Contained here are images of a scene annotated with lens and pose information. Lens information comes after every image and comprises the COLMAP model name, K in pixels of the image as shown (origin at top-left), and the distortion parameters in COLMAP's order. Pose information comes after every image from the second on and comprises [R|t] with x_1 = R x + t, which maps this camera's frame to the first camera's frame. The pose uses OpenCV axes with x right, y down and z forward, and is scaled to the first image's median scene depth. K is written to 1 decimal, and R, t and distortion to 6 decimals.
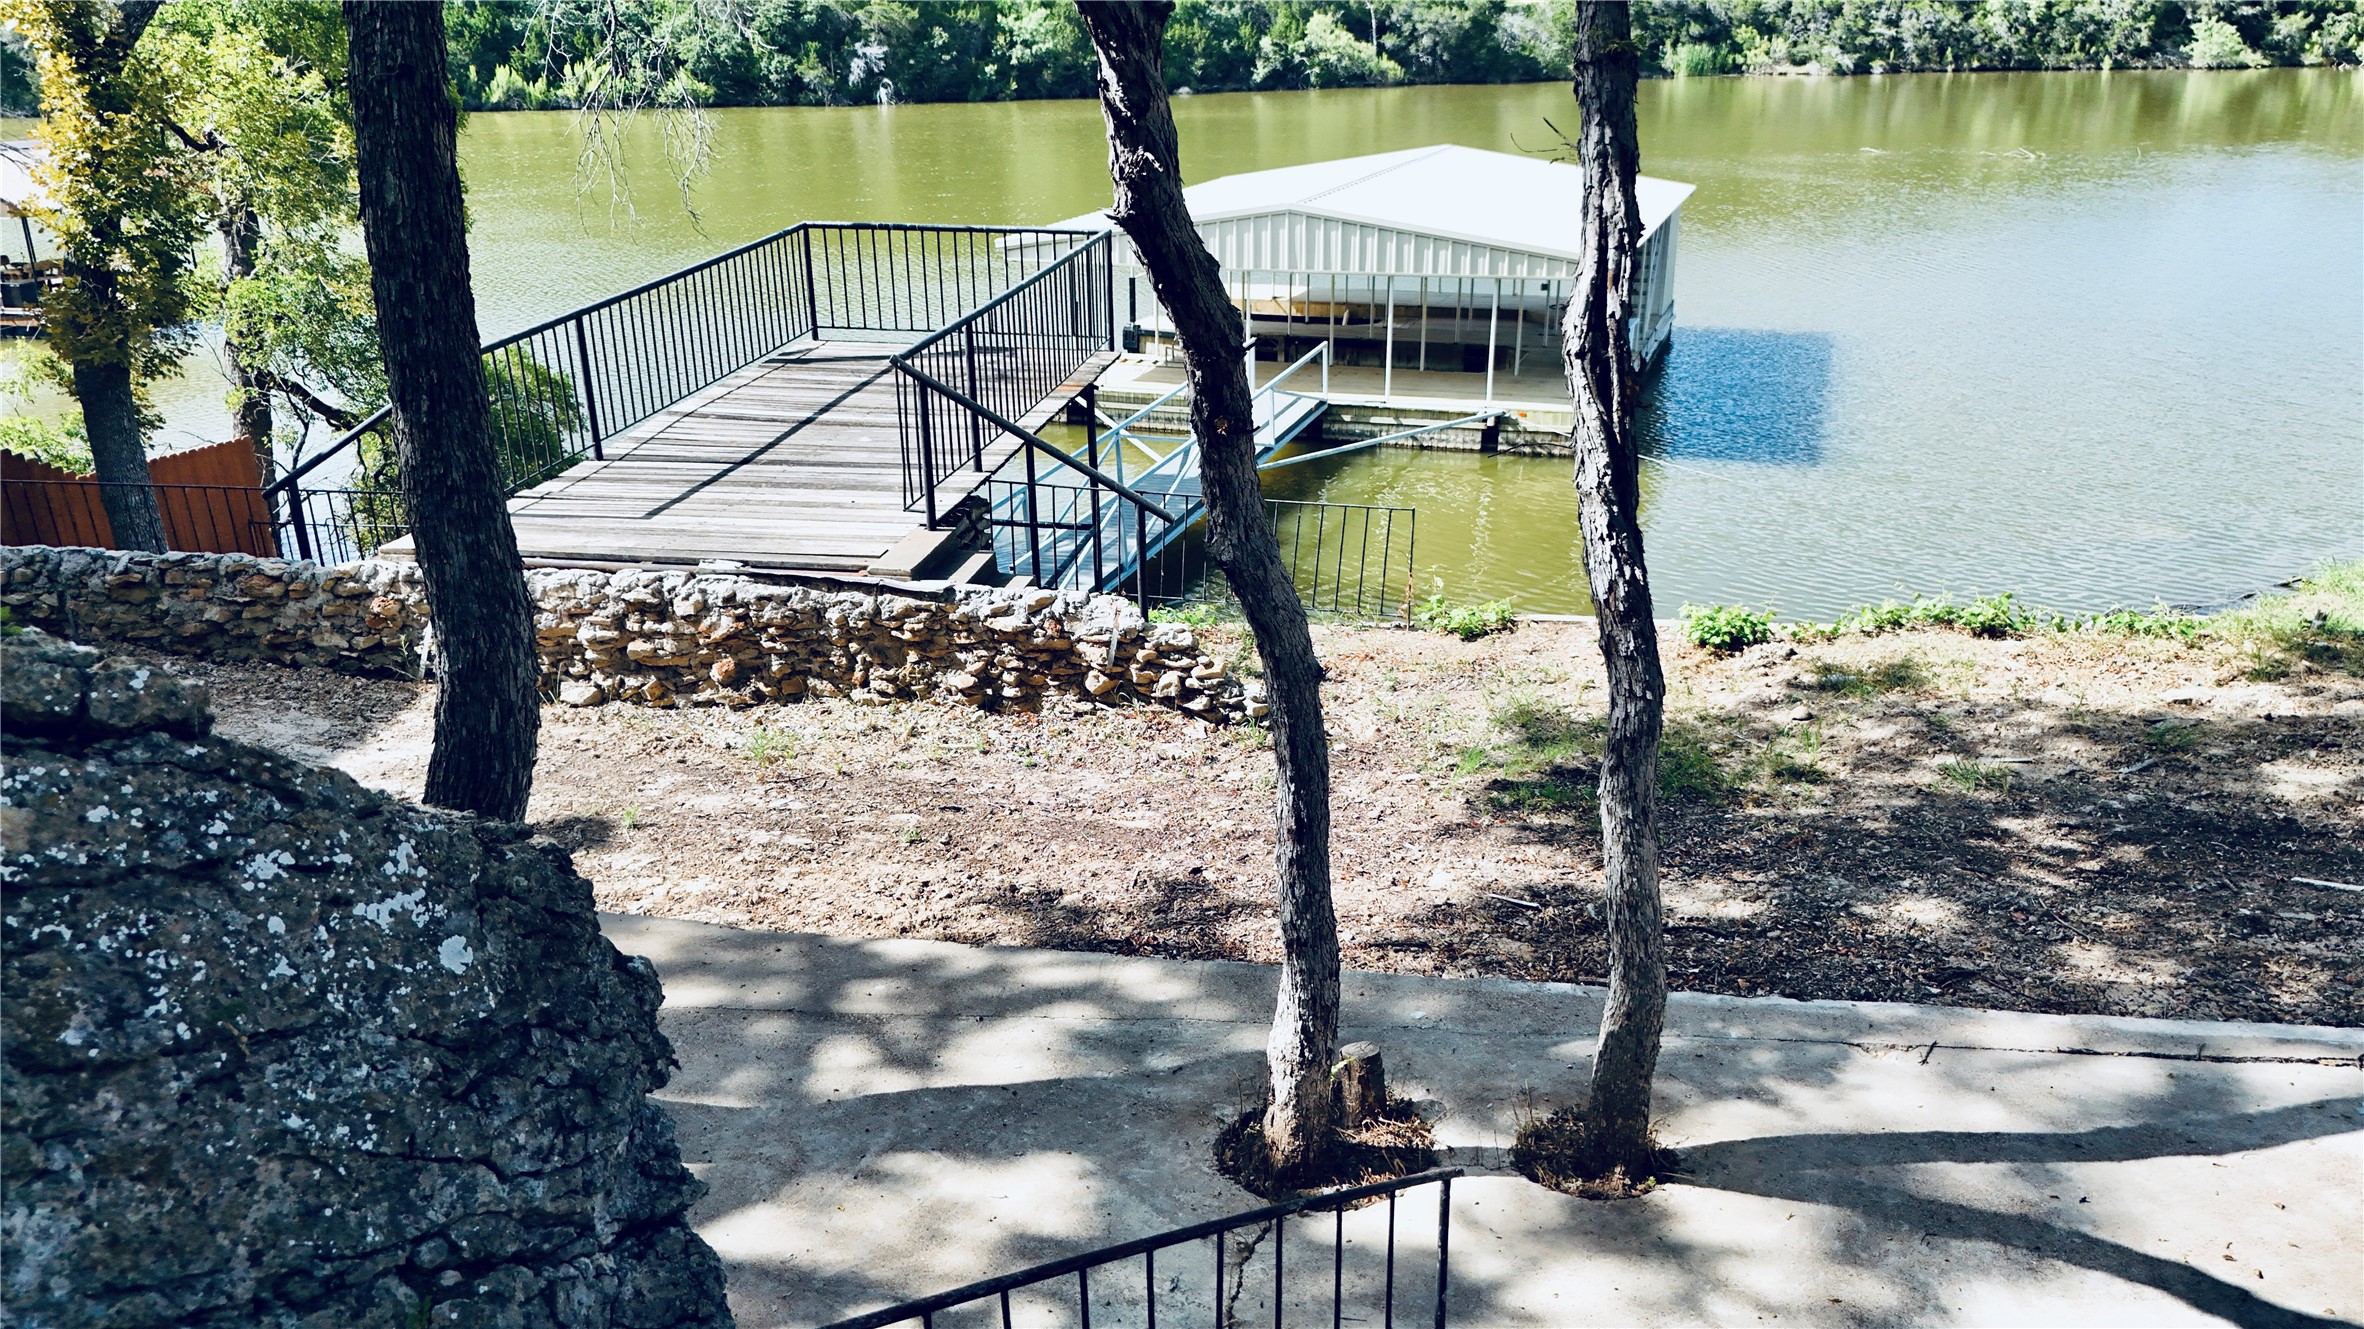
lens RADIAL K [[1754.0, 0, 1196.8], [0, 1754.0, 669.2], [0, 0, 1]] dist [0.057175, -0.052276]
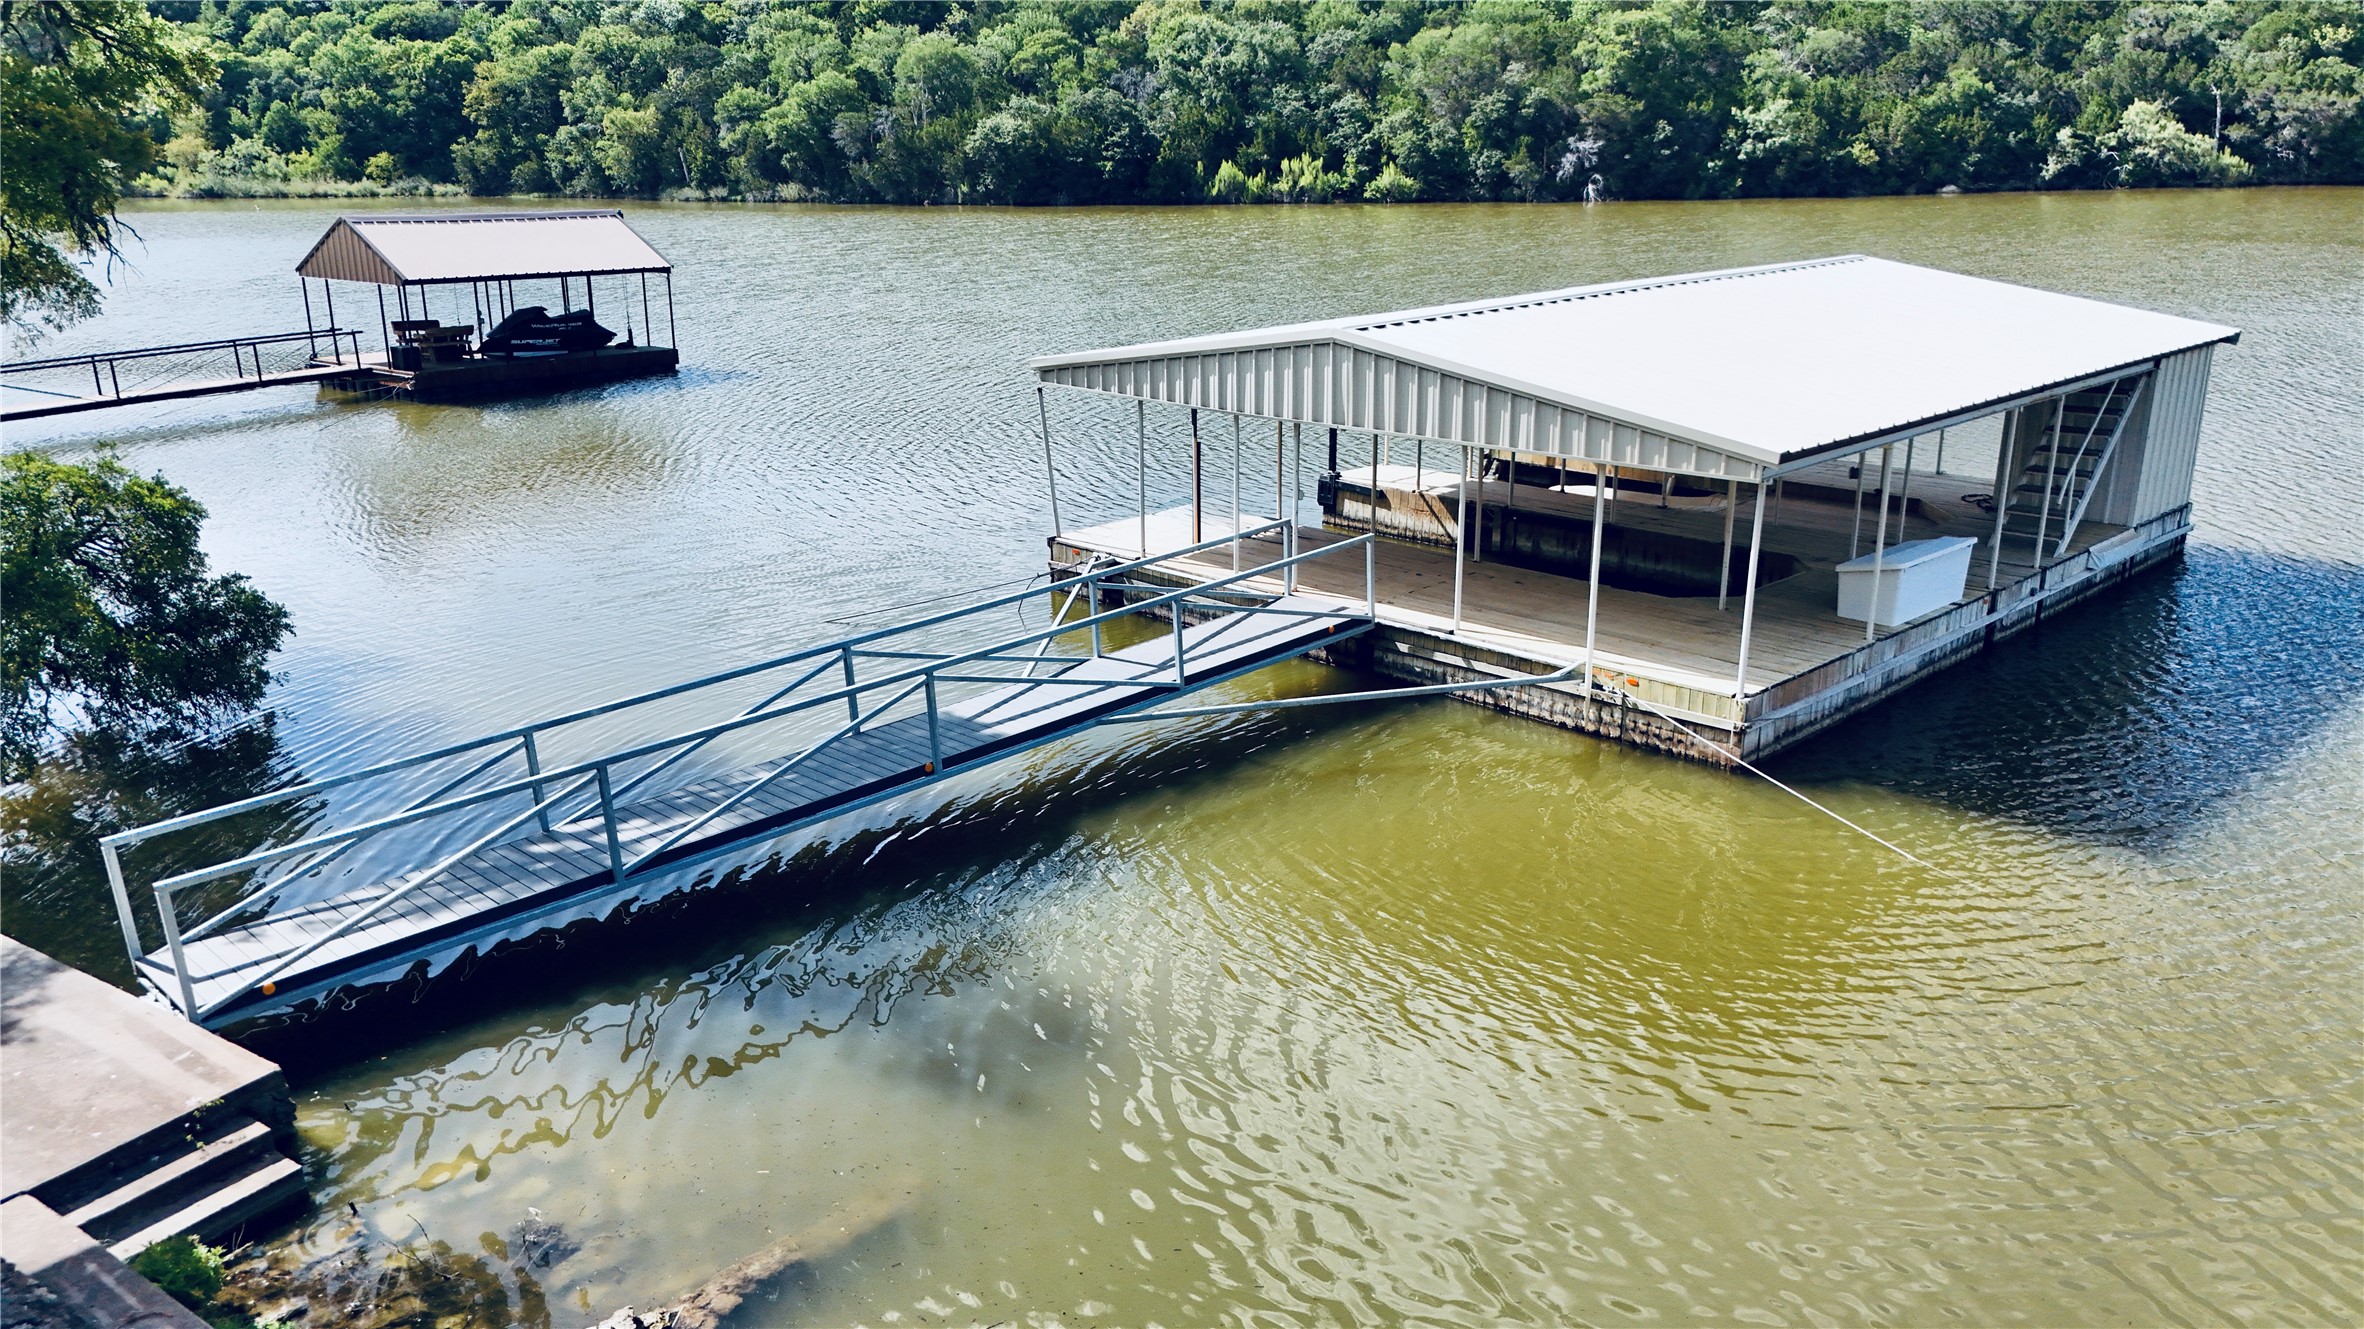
lens RADIAL K [[1754.0, 0, 1196.0], [0, 1754.0, 675.7], [0, 0, 1]] dist [0.057175, -0.052276]
pose [[0.898244, 0.130306, -0.419736, 0.297751], [-0.150198, 0.988549, -0.014534, -0.111260], [0.413036, 0.076098, 0.907530, 0.359943]]
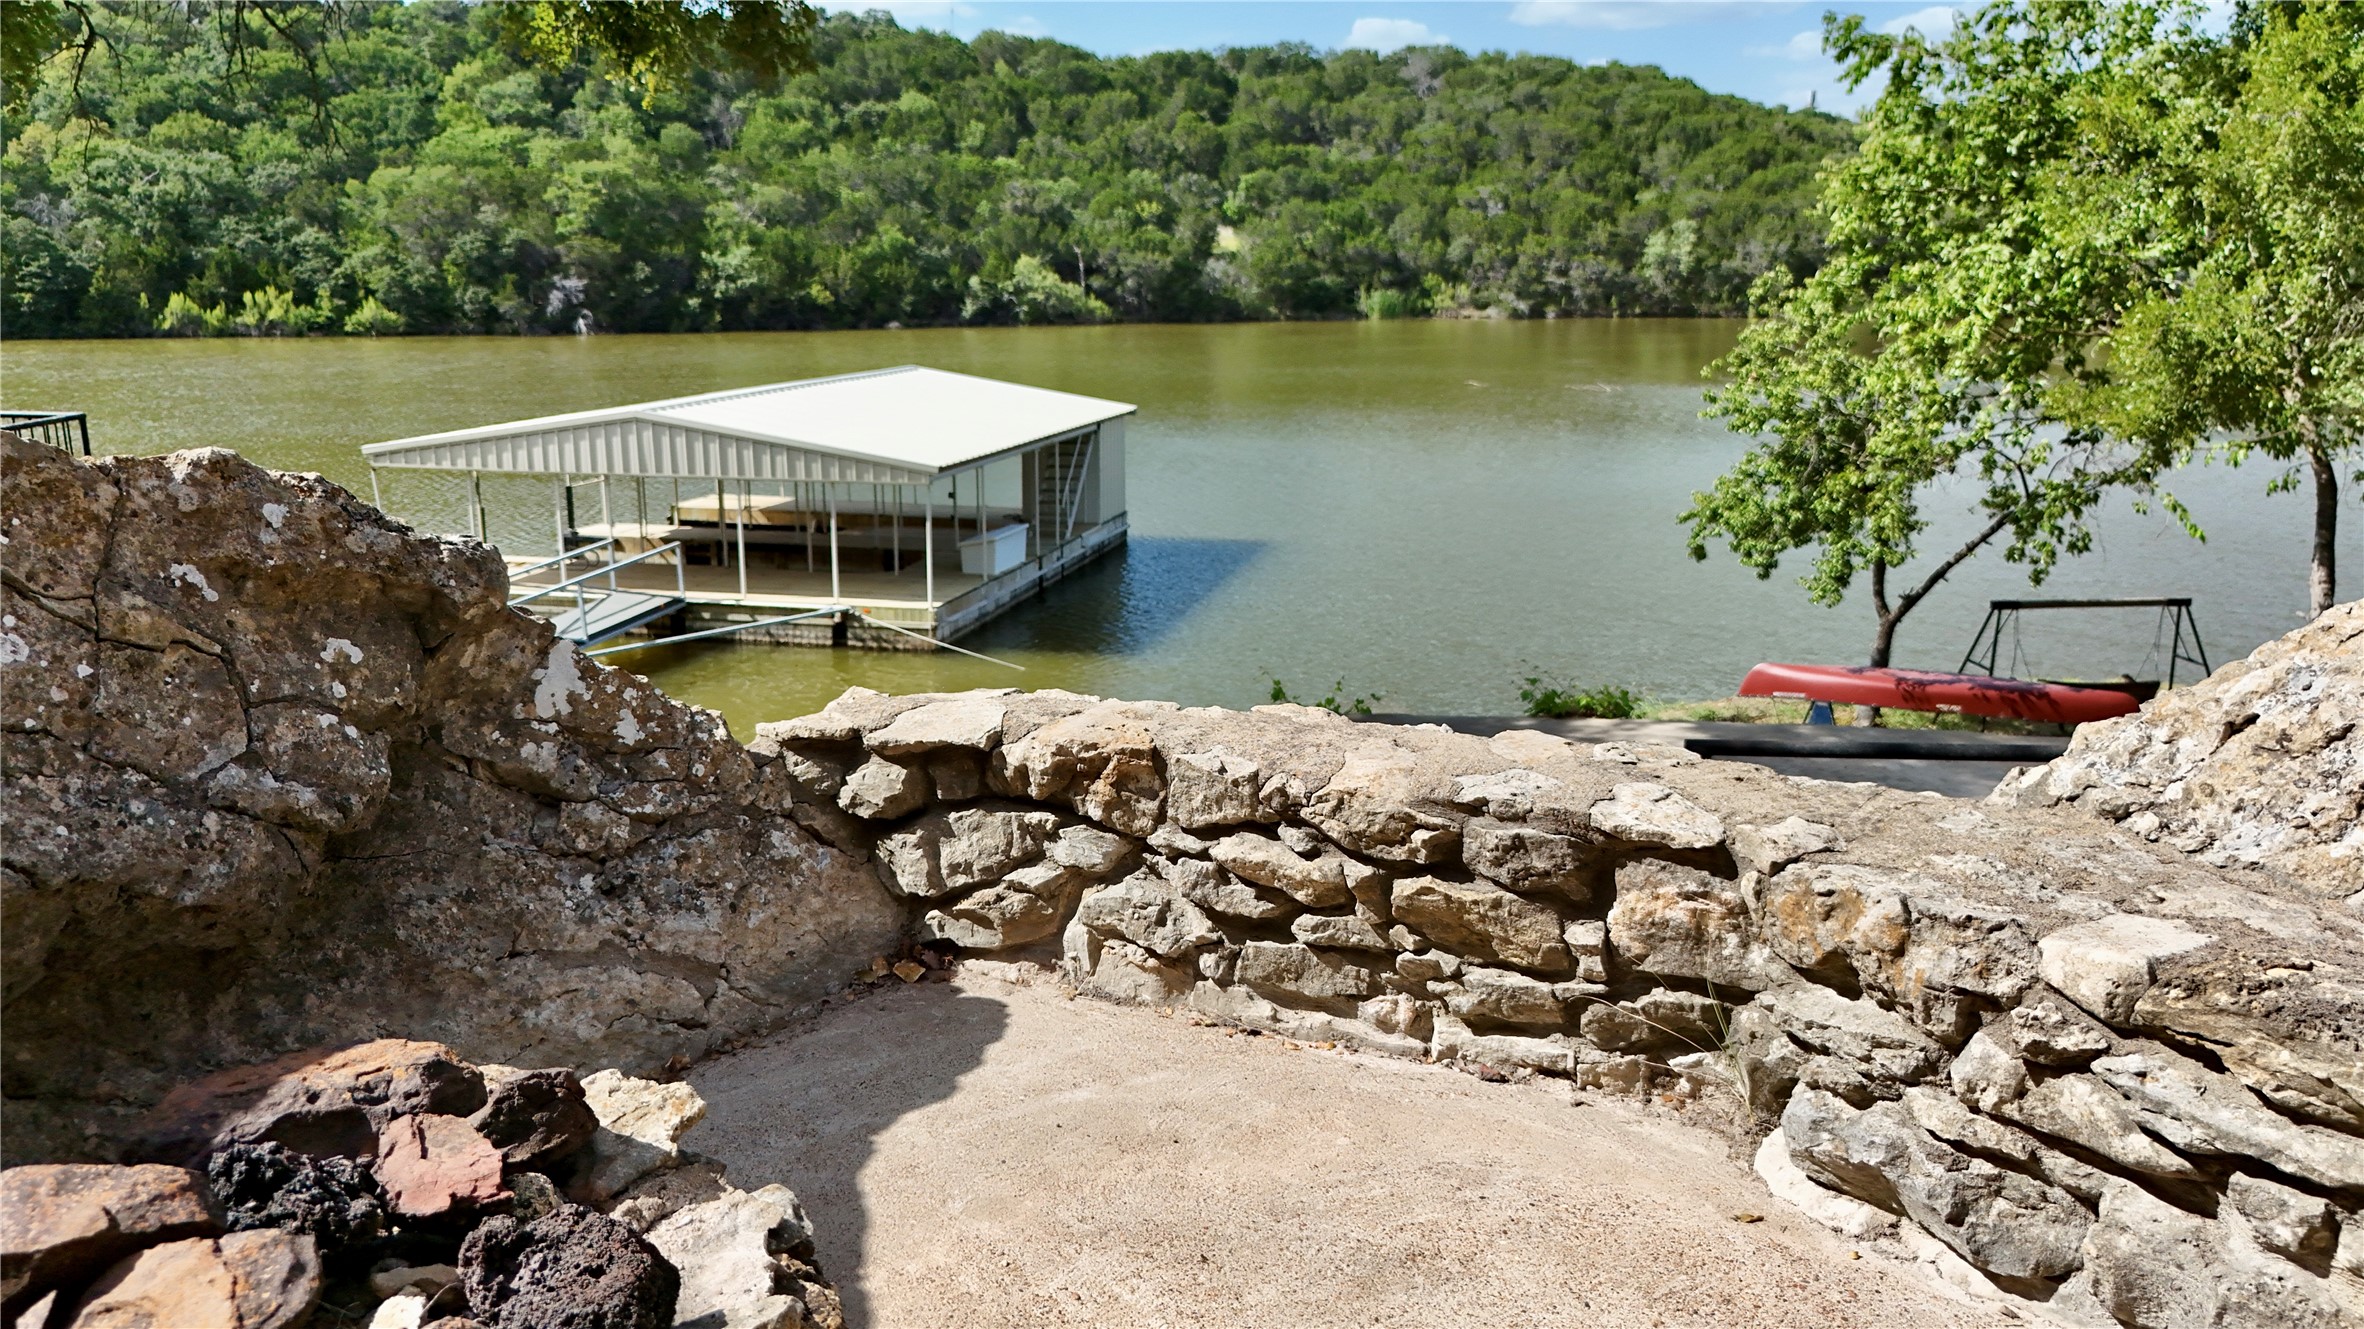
lens RADIAL K [[1754.0, 0, 1195.5], [0, 1754.0, 674.7], [0, 0, 1]] dist [0.057175, -0.052276]
pose [[0.993487, -0.014000, 0.113084, 0.252137], [0.027806, 0.992208, -0.121452, 0.023179], [-0.110502, 0.123806, 0.986135, -0.039138]]
